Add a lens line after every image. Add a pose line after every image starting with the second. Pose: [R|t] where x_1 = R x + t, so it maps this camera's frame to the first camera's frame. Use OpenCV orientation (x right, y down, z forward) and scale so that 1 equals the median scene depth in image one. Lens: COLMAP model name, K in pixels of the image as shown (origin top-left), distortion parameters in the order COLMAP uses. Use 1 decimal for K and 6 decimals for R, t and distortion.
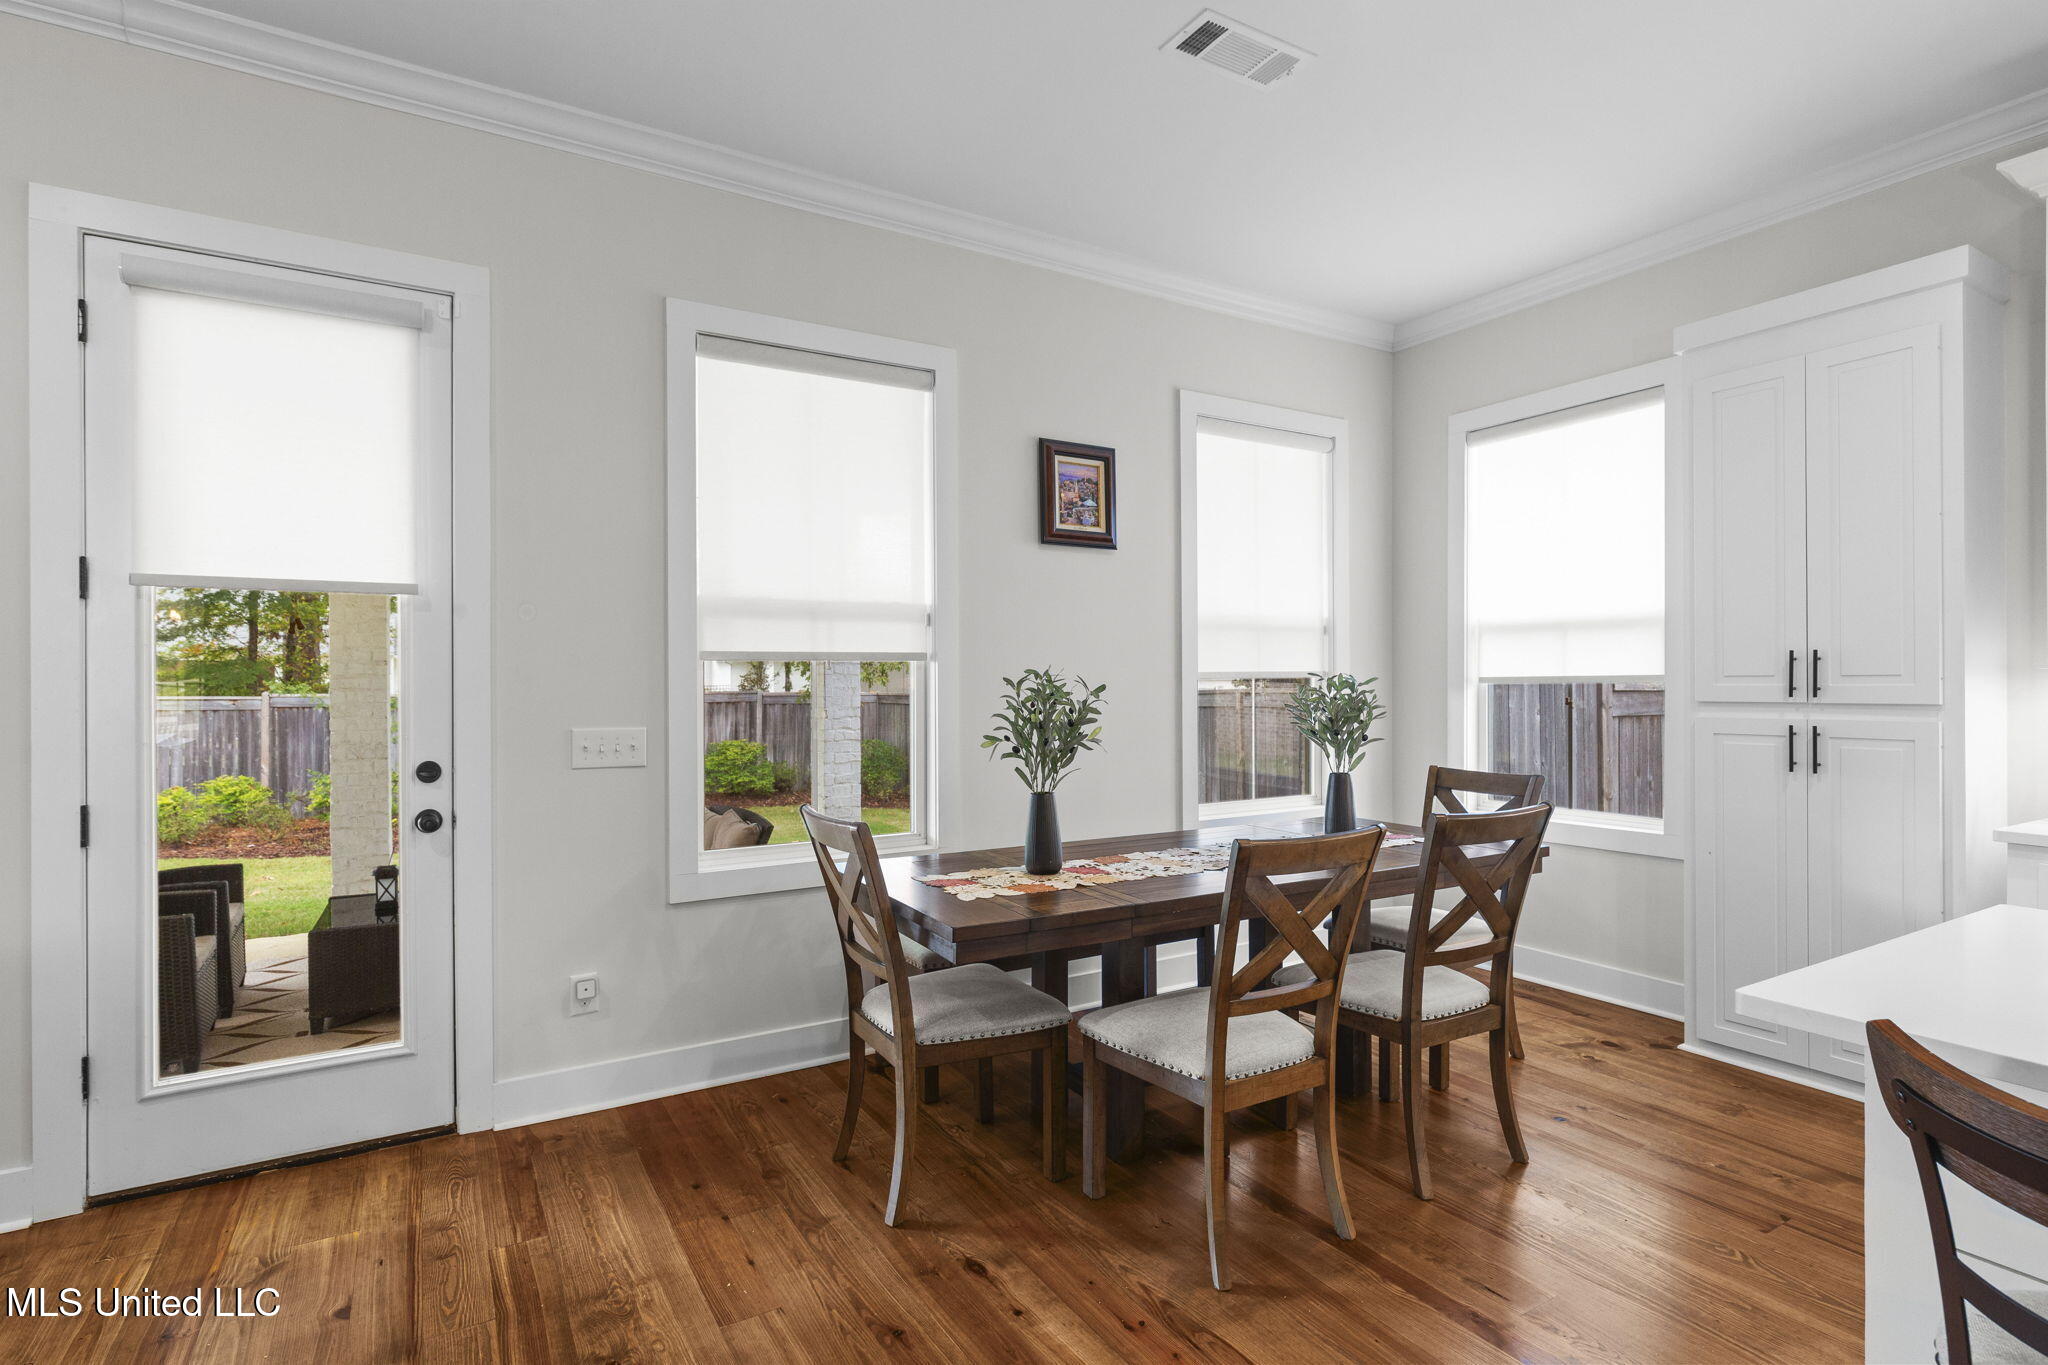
lens RADIAL K [[1006.4, 0, 1018.3], [0, 1006.4, 679.5], [0, 0, 1]] dist [0.000283, -0.000861]
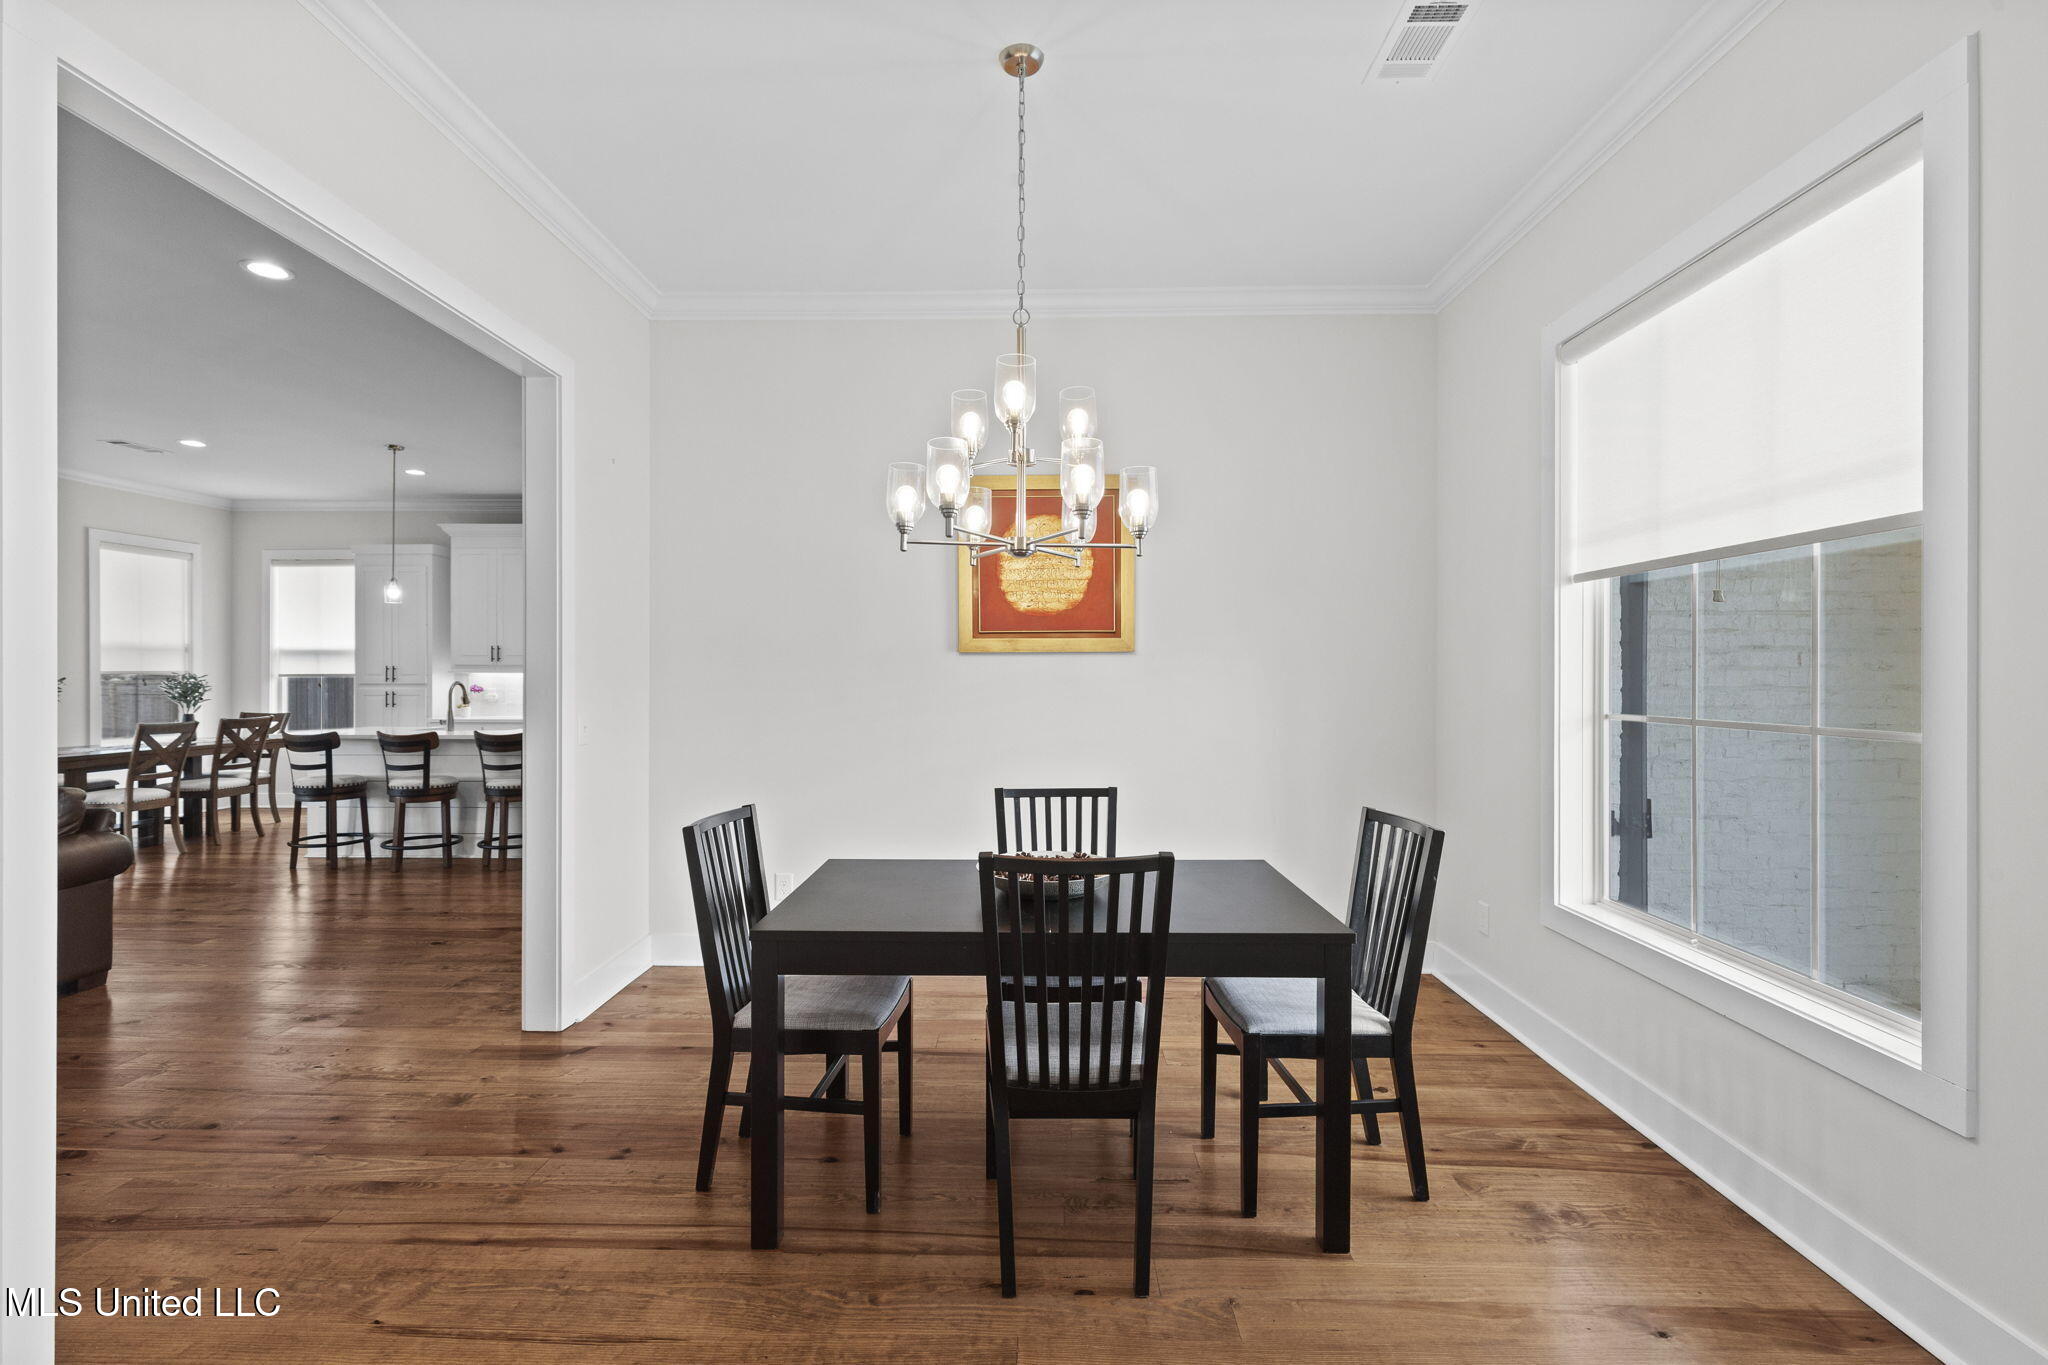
lens RADIAL K [[959.7, 0, 1016.9], [0, 959.7, 672.0], [0, 0, 1]] dist [0.014862, 0.000109]
pose [[0.554666, 0.005731, 0.832053, -0.444822], [0.001546, 0.999967, -0.007917, 0.011656], [-0.832072, 0.005677, 0.554639, -1.679180]]
